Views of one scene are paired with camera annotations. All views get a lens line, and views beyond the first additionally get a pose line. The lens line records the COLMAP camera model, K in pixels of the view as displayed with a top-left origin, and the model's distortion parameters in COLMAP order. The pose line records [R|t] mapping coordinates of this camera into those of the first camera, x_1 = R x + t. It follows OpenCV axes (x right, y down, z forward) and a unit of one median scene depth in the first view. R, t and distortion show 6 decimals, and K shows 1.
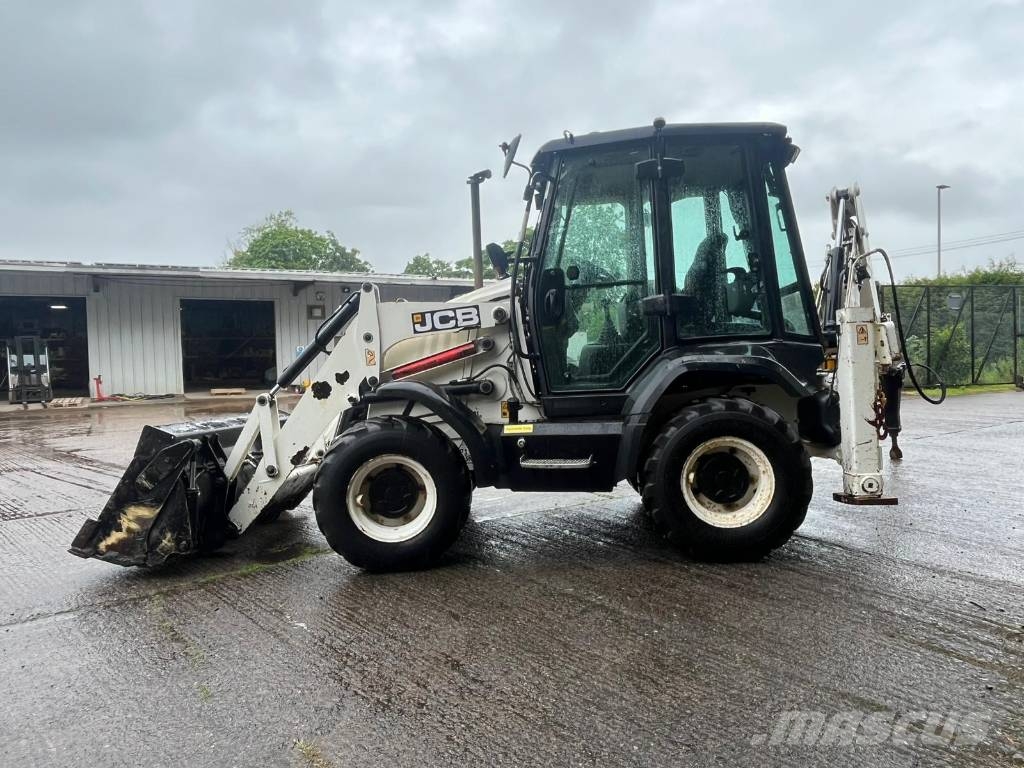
lens RADIAL K [[688.1, 0, 506.7], [0, 688.1, 388.4], [0, 0, 1]] dist [0.001536, -0.029316]
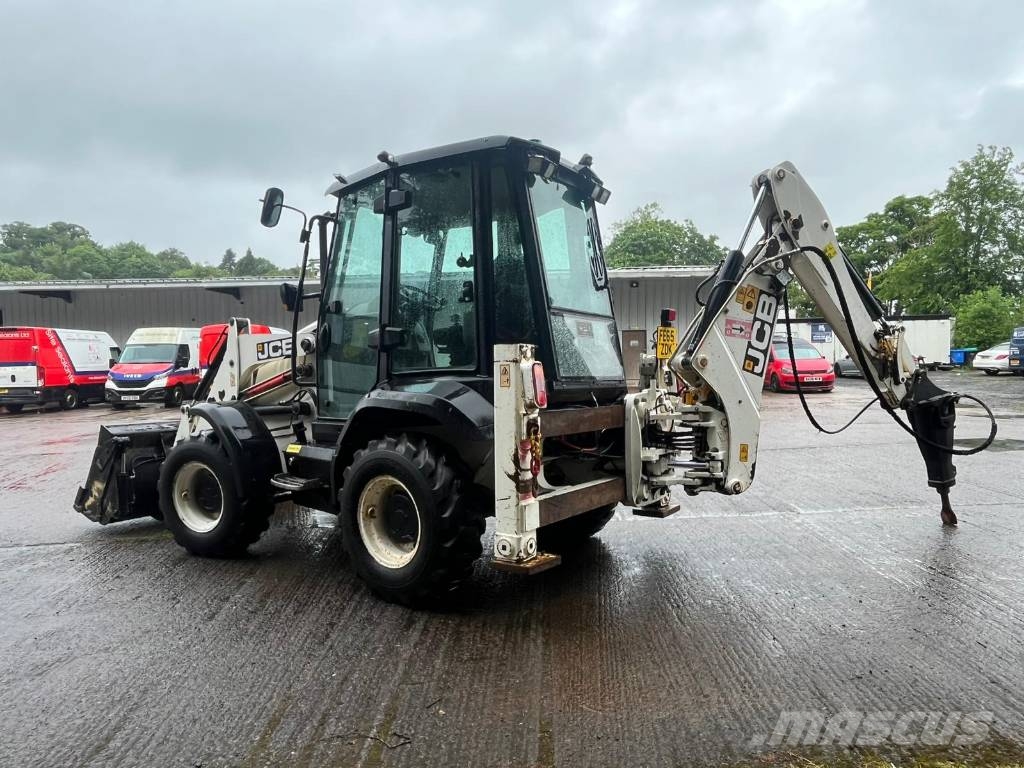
lens RADIAL K [[688.1, 0, 506.7], [0, 688.1, 388.4], [0, 0, 1]] dist [0.001536, -0.029316]
pose [[0.847394, 0.036201, -0.529729, 0.858186], [-0.025579, 0.999298, 0.027374, -0.075117], [0.530348, -0.009647, 0.847725, 0.222544]]
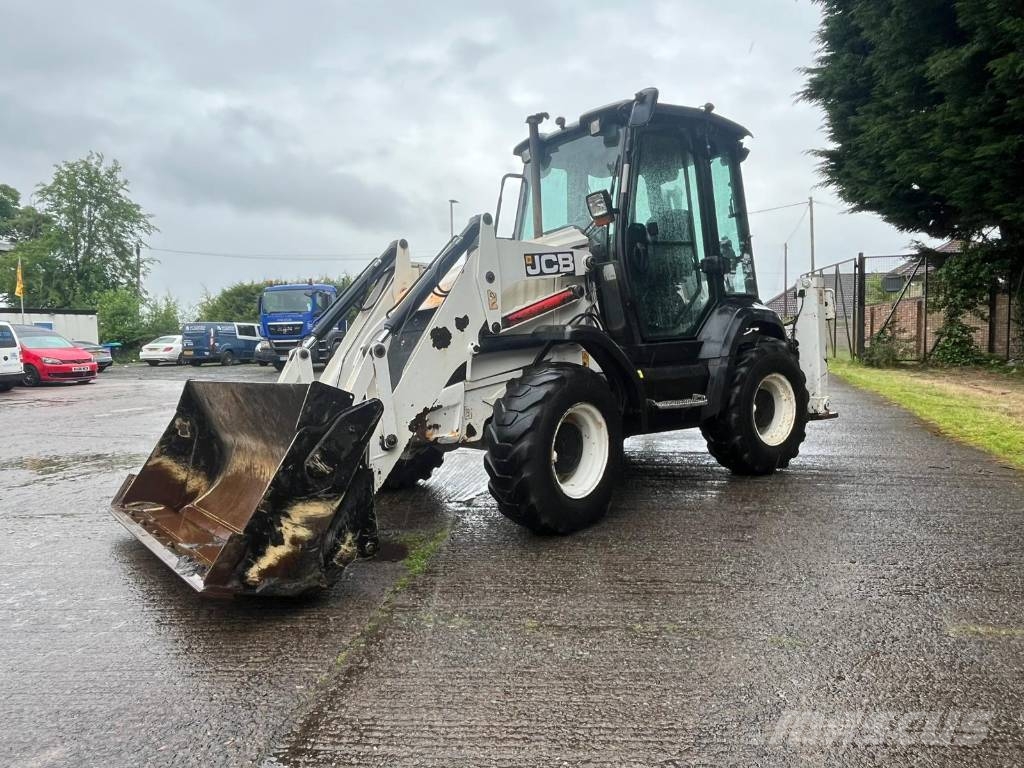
lens RADIAL K [[688.1, 0, 506.7], [0, 688.1, 388.4], [0, 0, 1]] dist [0.001536, -0.029316]
pose [[0.745464, -0.039028, 0.665402, -0.767458], [0.031857, 0.999230, 0.022918, 0.047120], [-0.665784, 0.004114, 0.746133, 0.337271]]
